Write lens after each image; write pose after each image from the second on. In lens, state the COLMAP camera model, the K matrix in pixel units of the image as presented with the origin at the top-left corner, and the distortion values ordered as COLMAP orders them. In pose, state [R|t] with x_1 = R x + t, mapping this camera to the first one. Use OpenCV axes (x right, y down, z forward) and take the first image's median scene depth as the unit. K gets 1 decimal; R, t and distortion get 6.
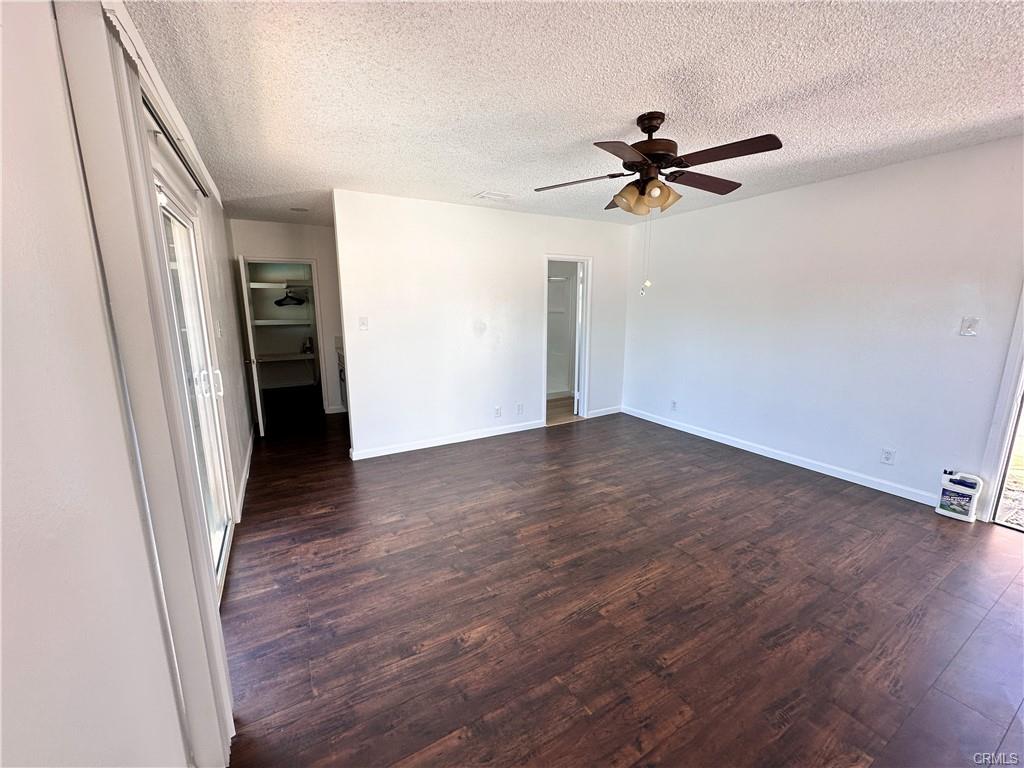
lens RADIAL K [[410.5, 0, 513.0], [0, 410.5, 386.4], [0, 0, 1]] dist [-0.002832, 0.000193]
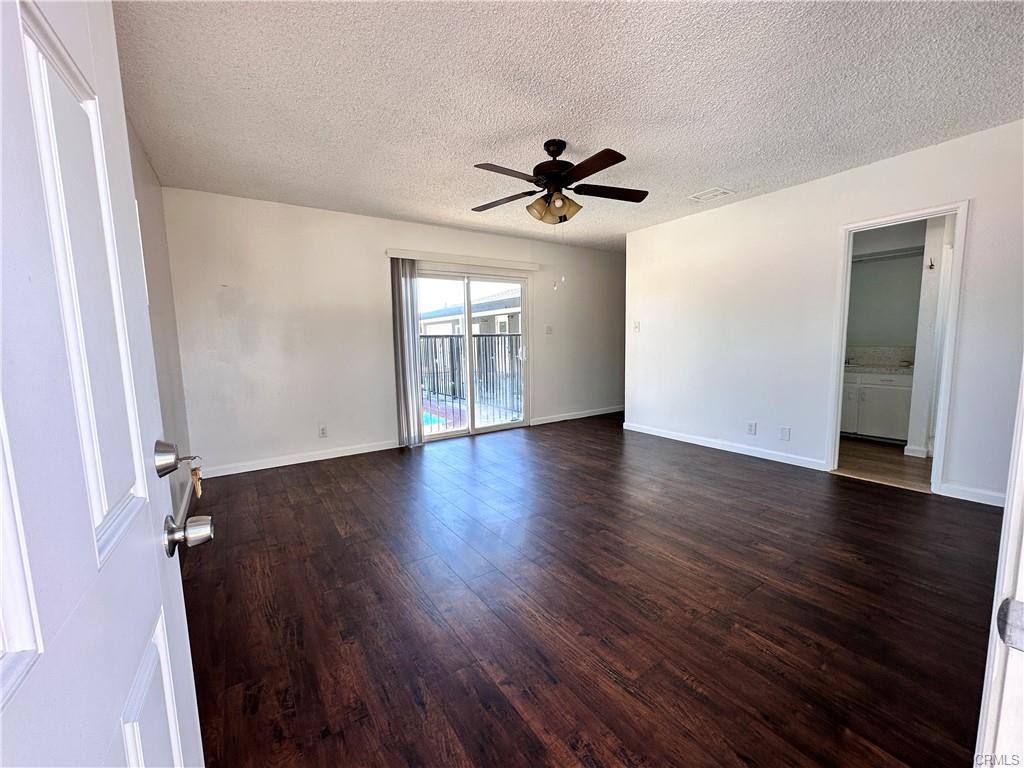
lens RADIAL K [[410.5, 0, 514.3], [0, 410.5, 384.8], [0, 0, 1]] dist [-0.002832, 0.000193]
pose [[0.074066, 0.111053, -0.991051, 0.896983], [-0.165059, 0.981439, 0.097640, -0.033384], [0.983499, 0.156350, 0.091022, 0.489643]]
